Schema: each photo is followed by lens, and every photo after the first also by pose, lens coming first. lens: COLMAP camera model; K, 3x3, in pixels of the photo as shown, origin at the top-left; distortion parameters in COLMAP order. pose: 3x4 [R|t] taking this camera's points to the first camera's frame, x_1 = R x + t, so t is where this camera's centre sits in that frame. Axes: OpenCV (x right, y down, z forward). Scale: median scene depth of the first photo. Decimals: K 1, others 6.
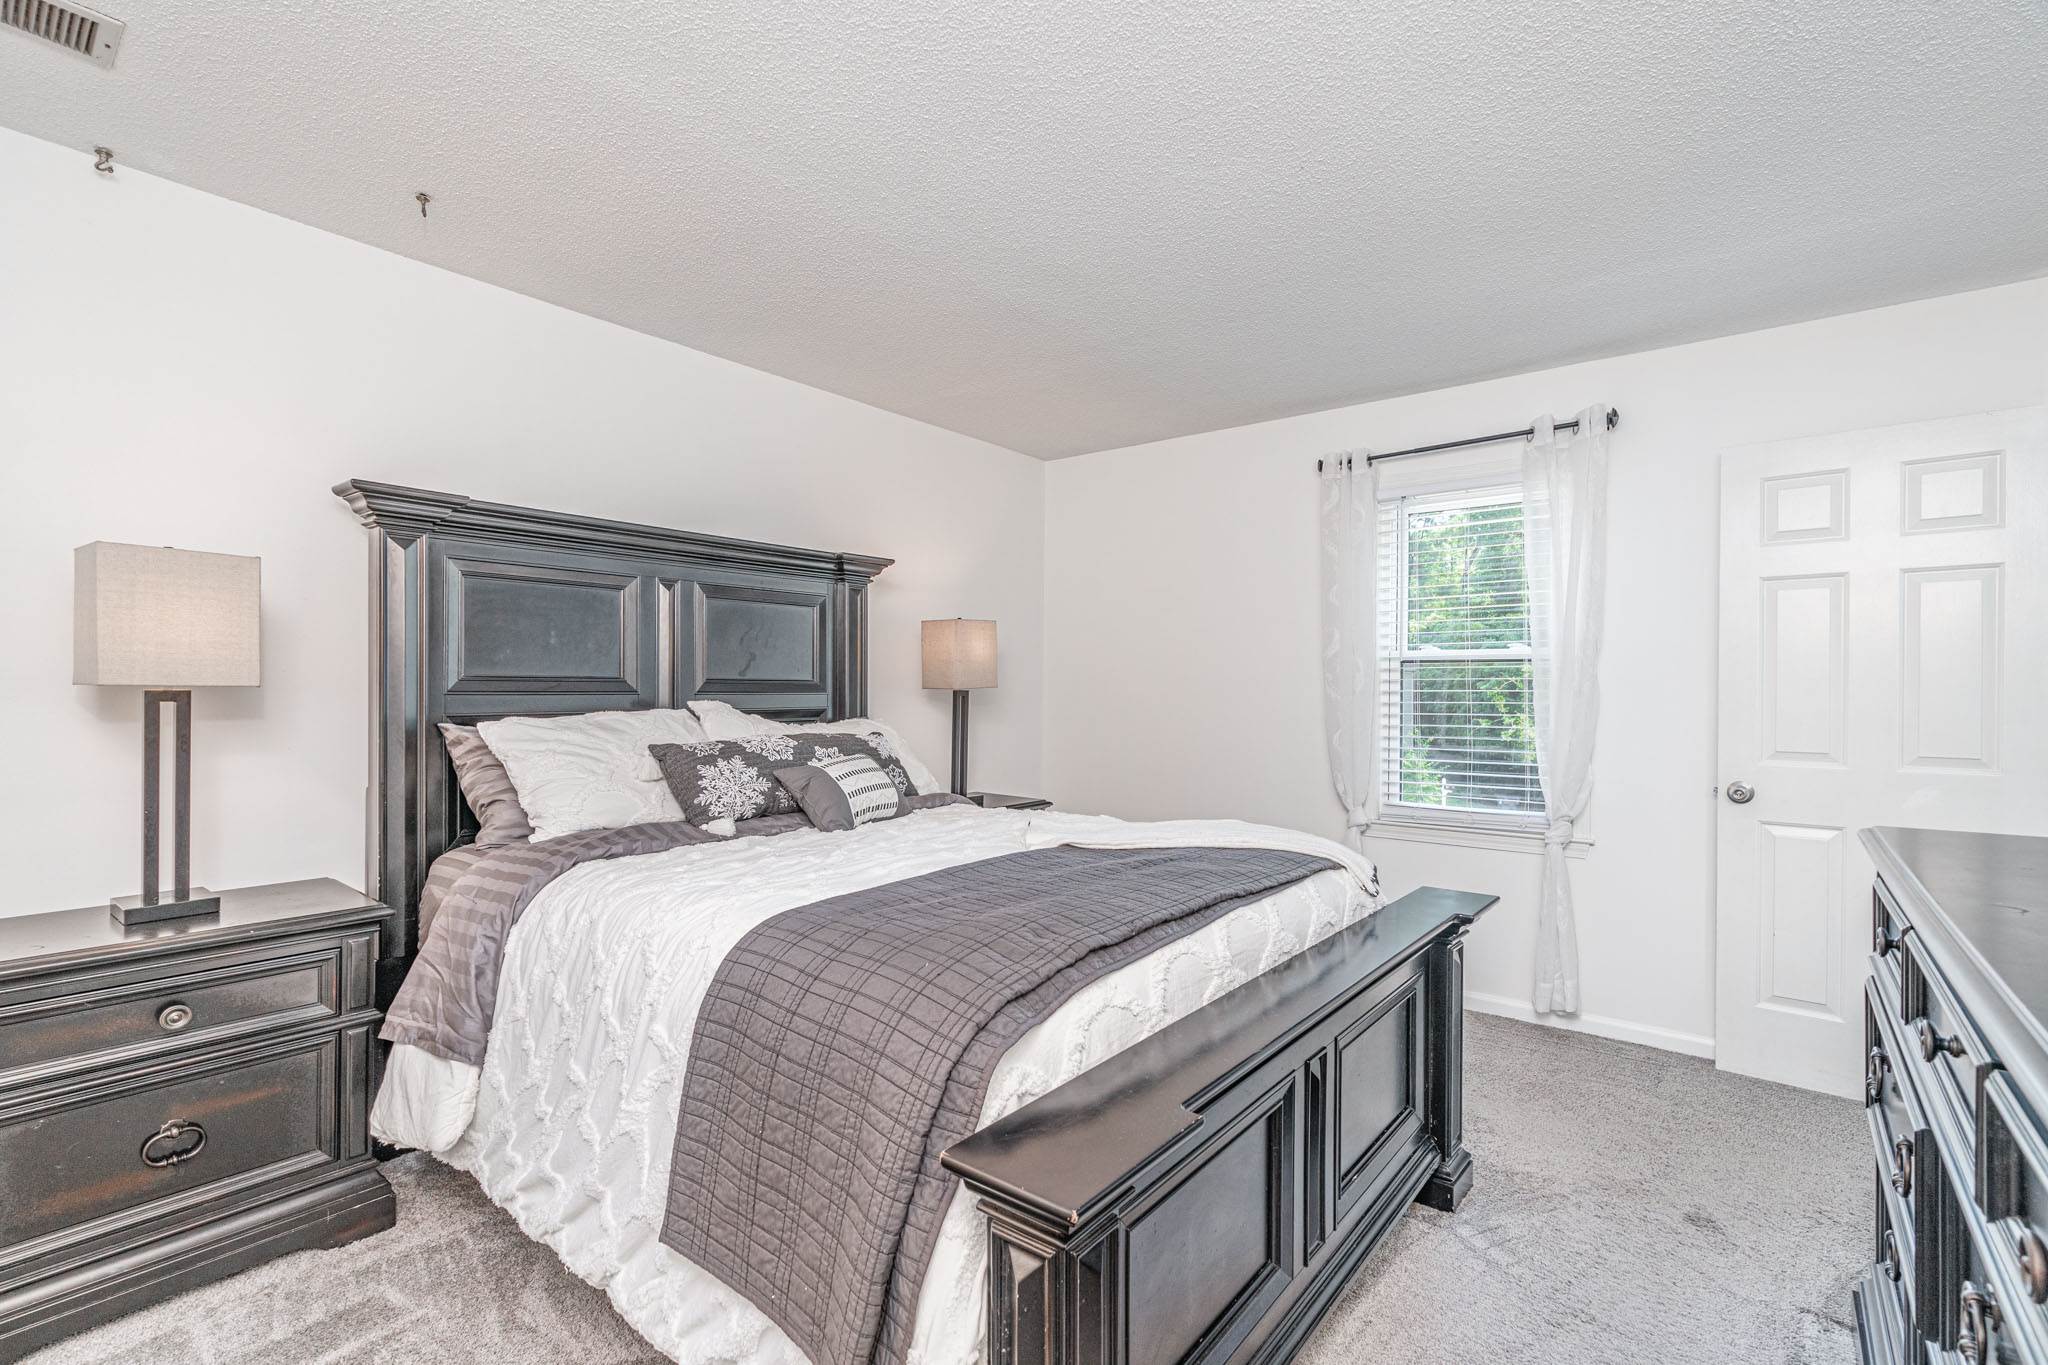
lens RADIAL K [[923.1, 0, 1021.6], [0, 923.1, 666.8], [0, 0, 1]] dist [-0.002339, -0.000014]
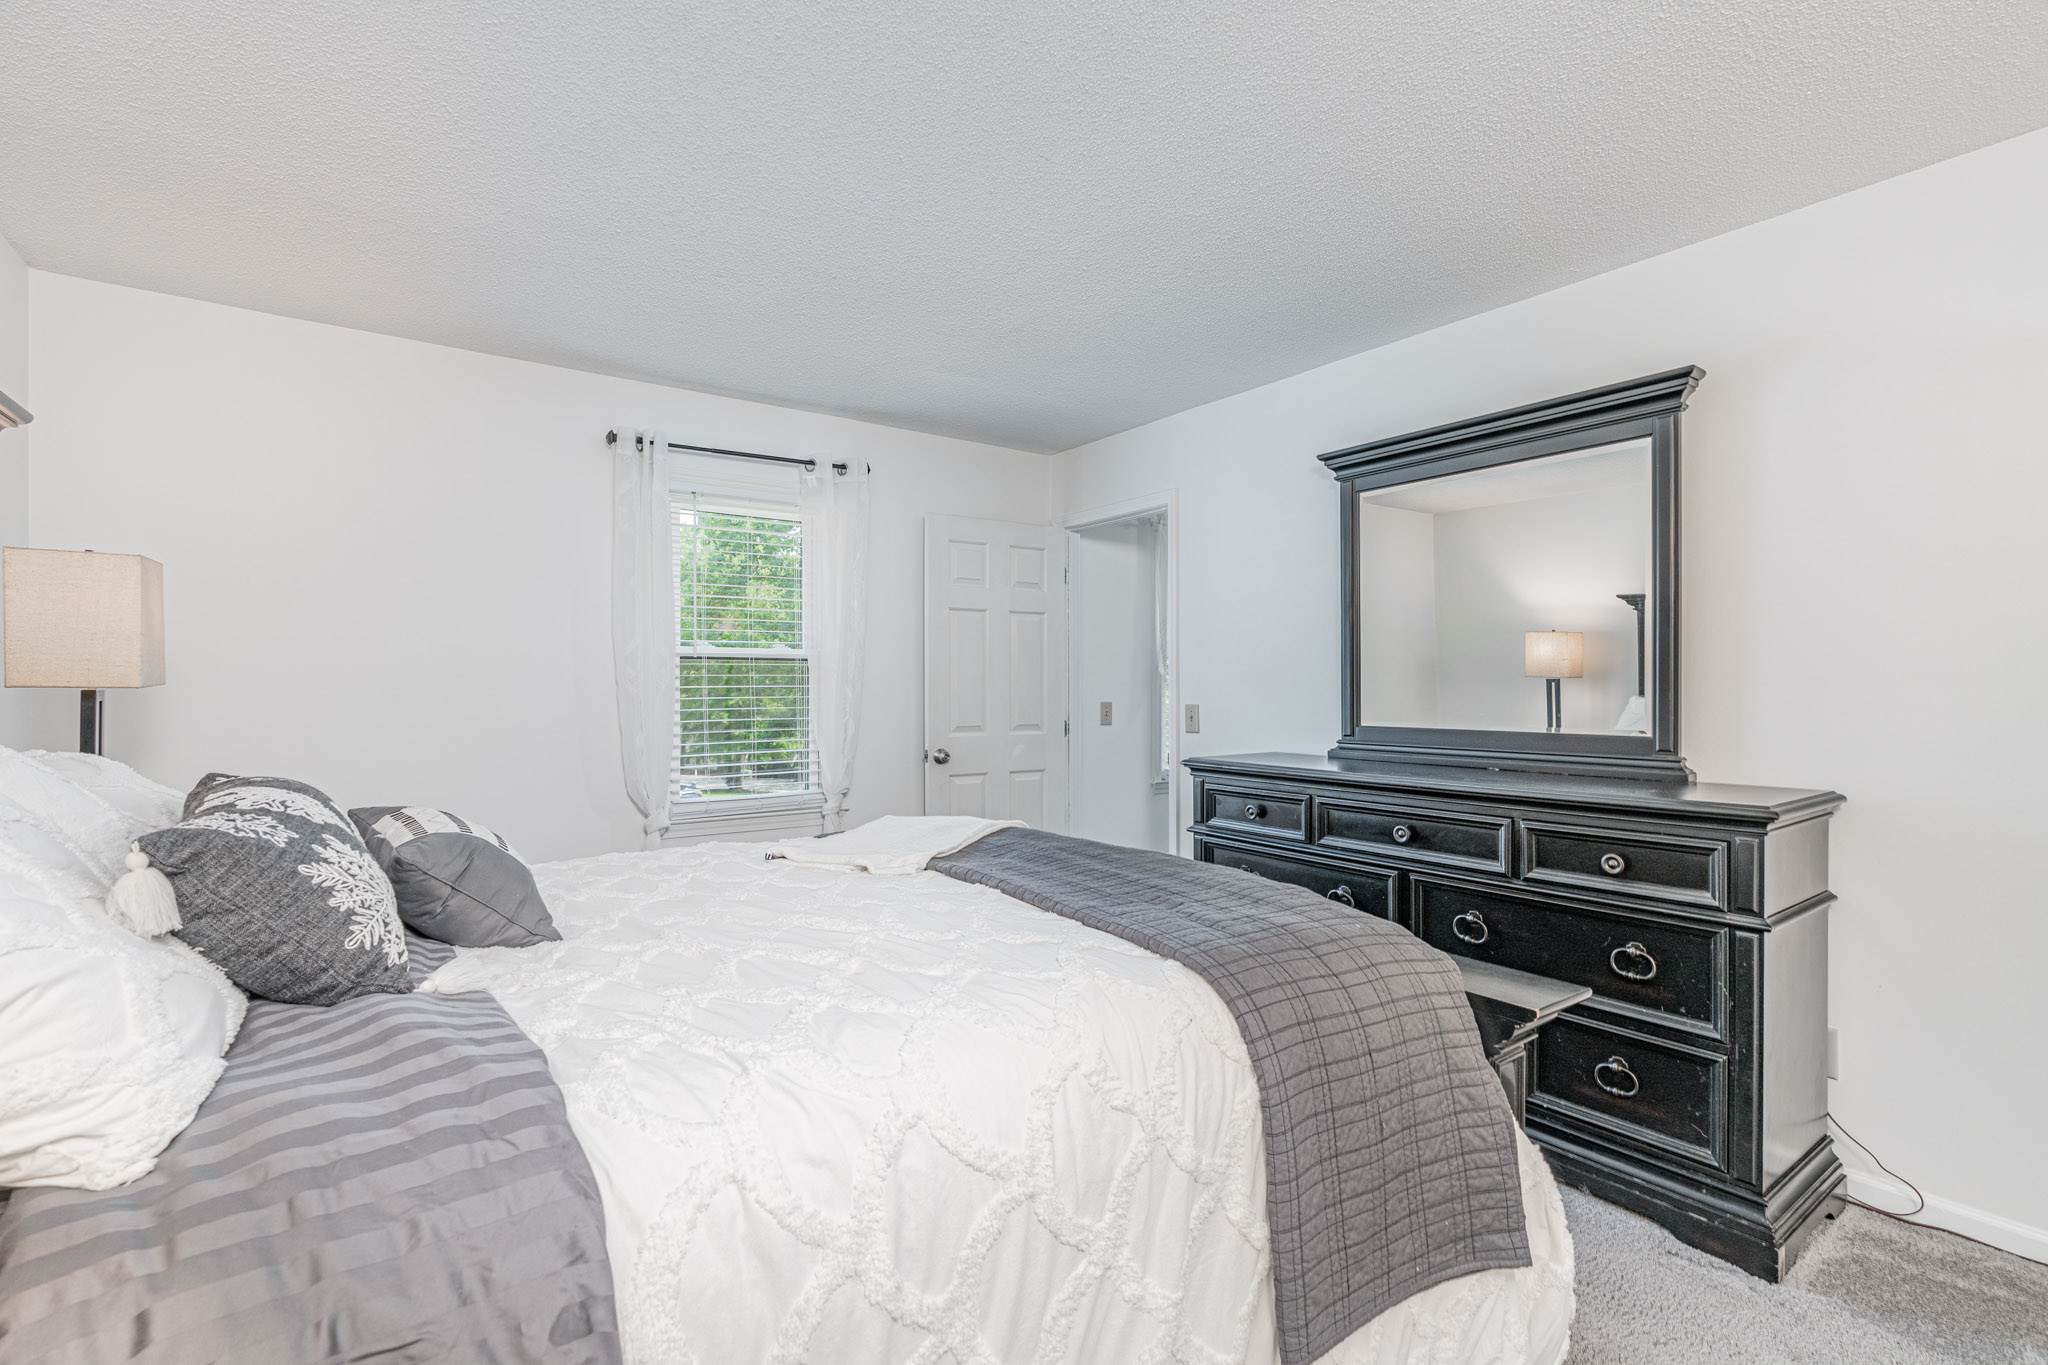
lens RADIAL K [[941.1, 0, 1024.0], [0, 941.1, 682.5], [0, 0, 1]] dist [0.000861, 0.000225]
pose [[0.253432, 0.001897, 0.967351, -0.526151], [-0.023827, 0.999707, 0.004282, 0.009519], [-0.967060, -0.024135, 0.253403, 0.436639]]
